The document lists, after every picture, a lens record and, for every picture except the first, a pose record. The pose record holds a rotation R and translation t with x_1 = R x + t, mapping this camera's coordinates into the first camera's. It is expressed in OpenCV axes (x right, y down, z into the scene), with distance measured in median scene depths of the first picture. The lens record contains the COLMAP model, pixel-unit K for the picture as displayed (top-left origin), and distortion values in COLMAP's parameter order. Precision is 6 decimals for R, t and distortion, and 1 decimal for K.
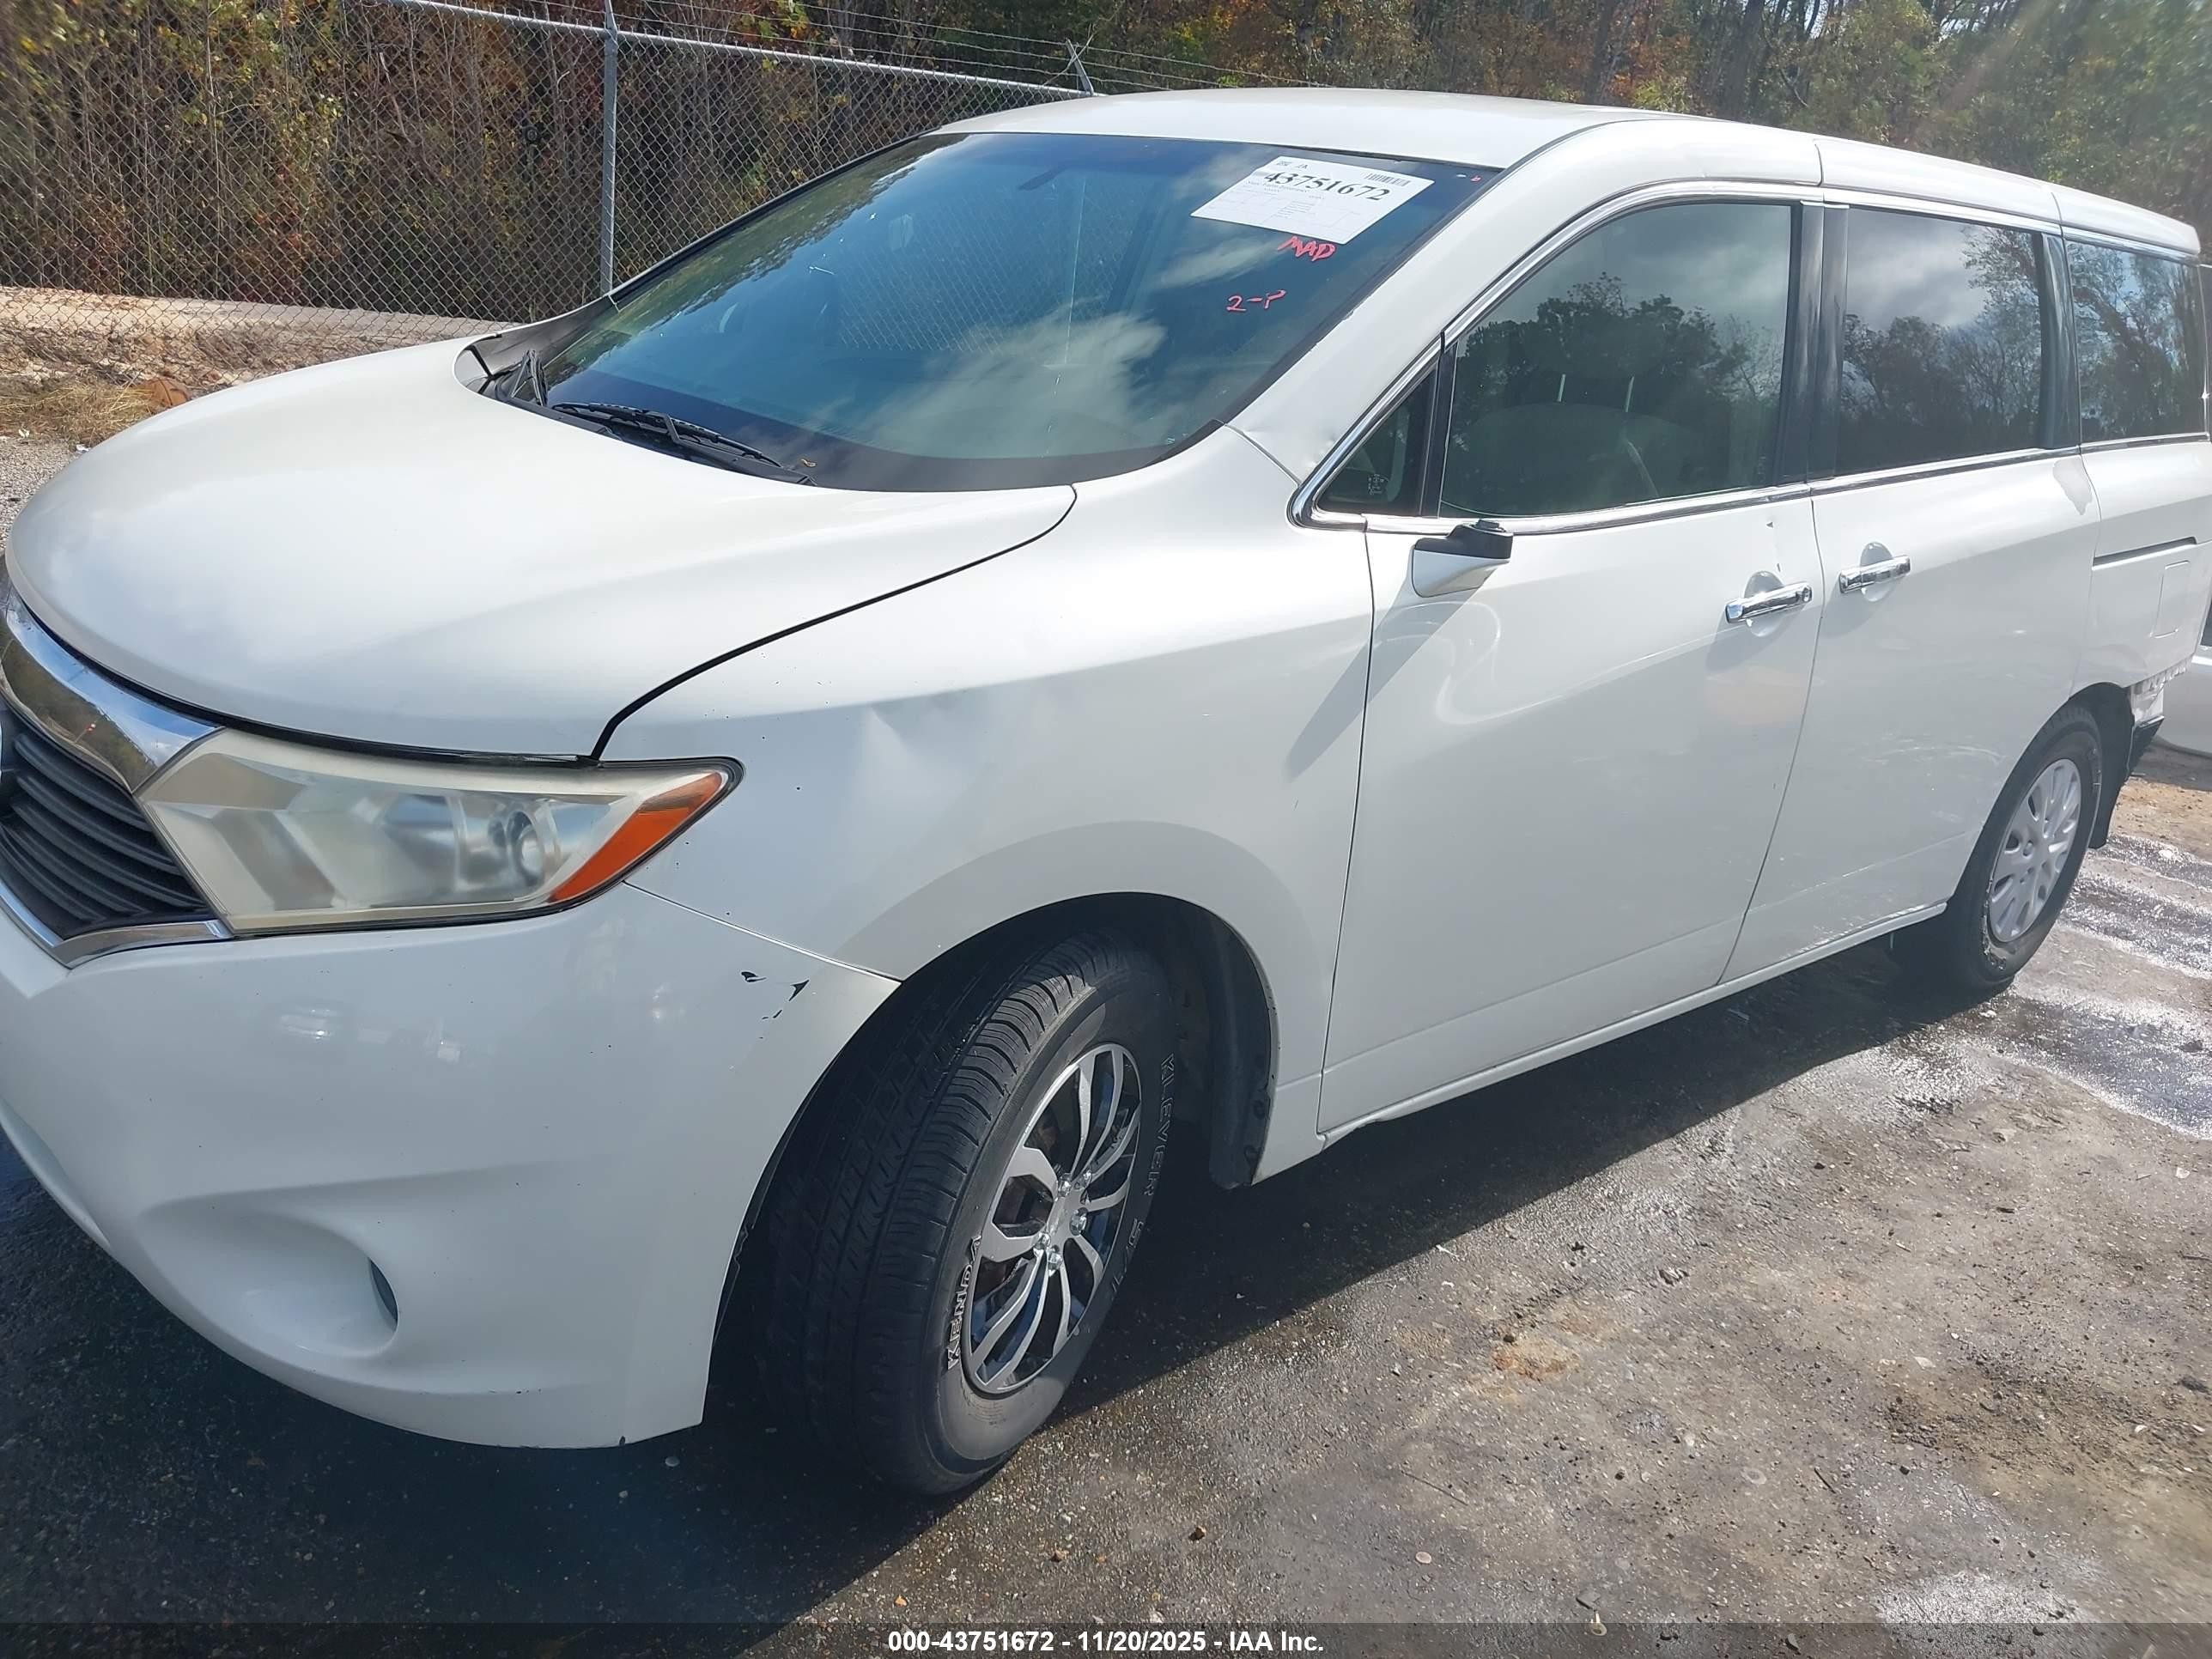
lens RADIAL K [[1863.7, 0, 1103.6], [0, 1863.7, 840.0], [0, 0, 1]] dist [0.074482, -0.085585]
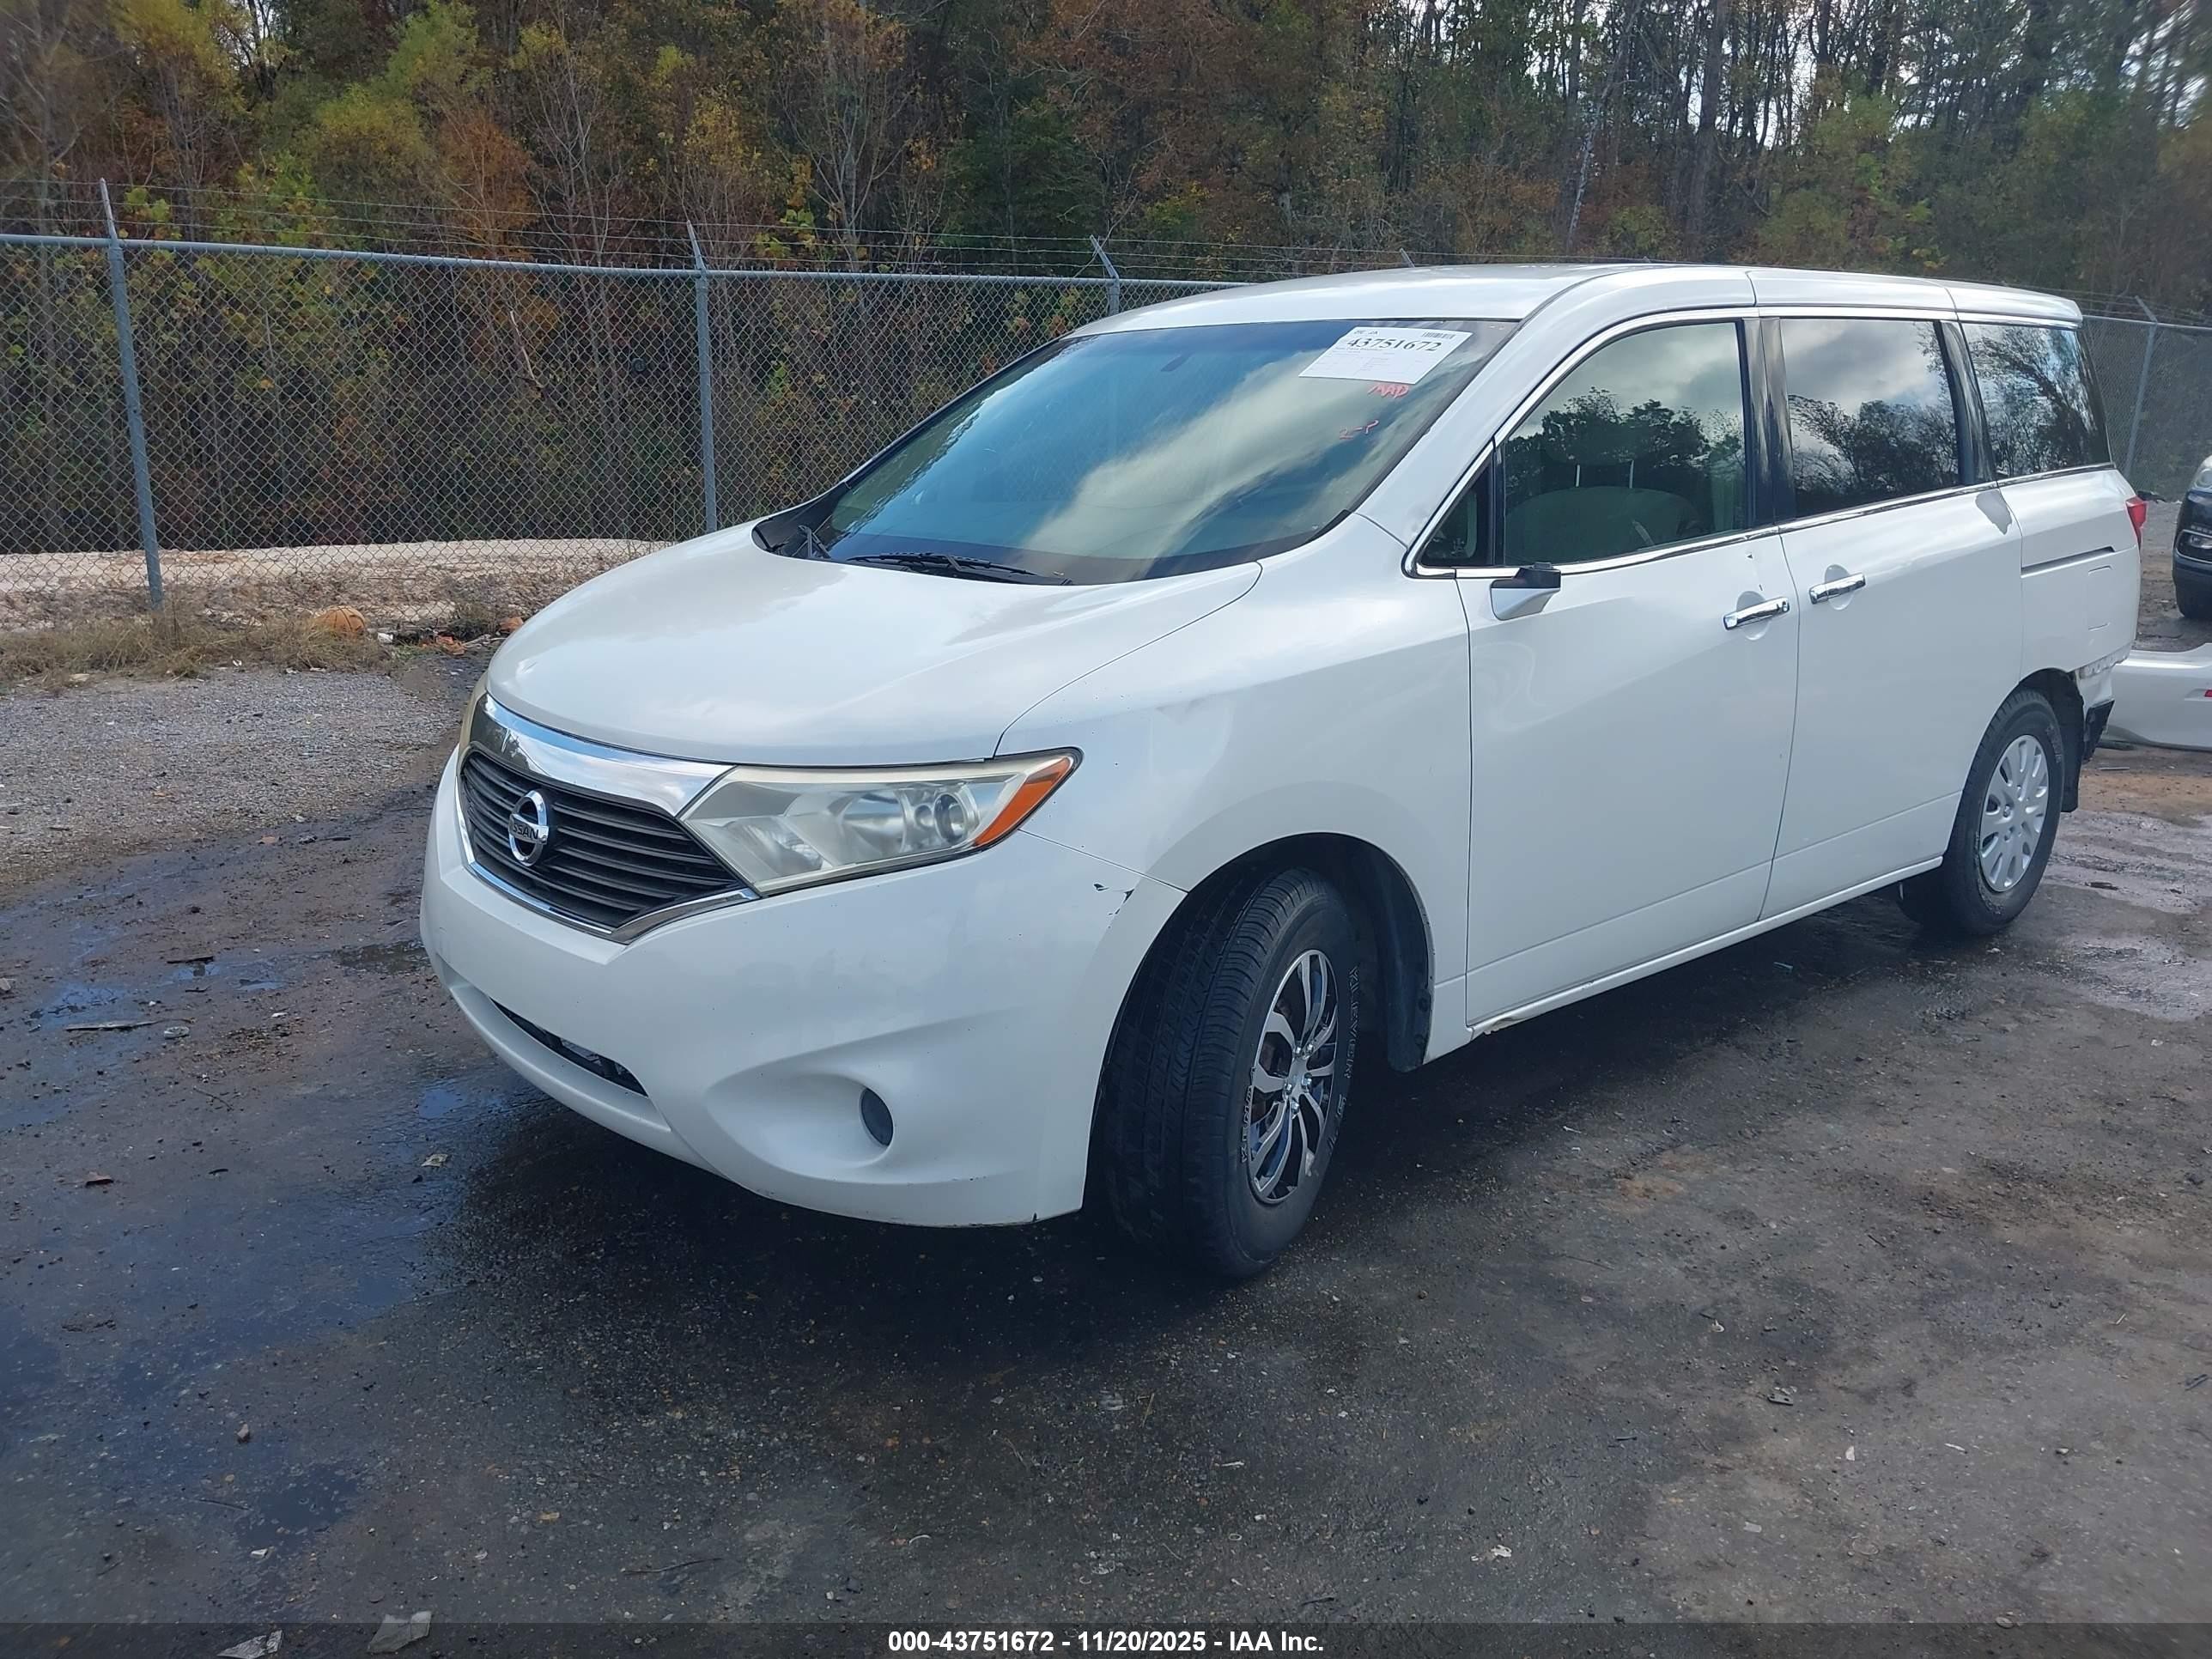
lens RADIAL K [[1863.7, 0, 1106.7], [0, 1863.7, 812.9], [0, 0, 1]] dist [0.074482, -0.085585]
pose [[0.995049, -0.097783, -0.017804, -0.103252], [0.095622, 0.990694, -0.096859, 0.110343], [0.027109, 0.094677, 0.995139, -0.357483]]
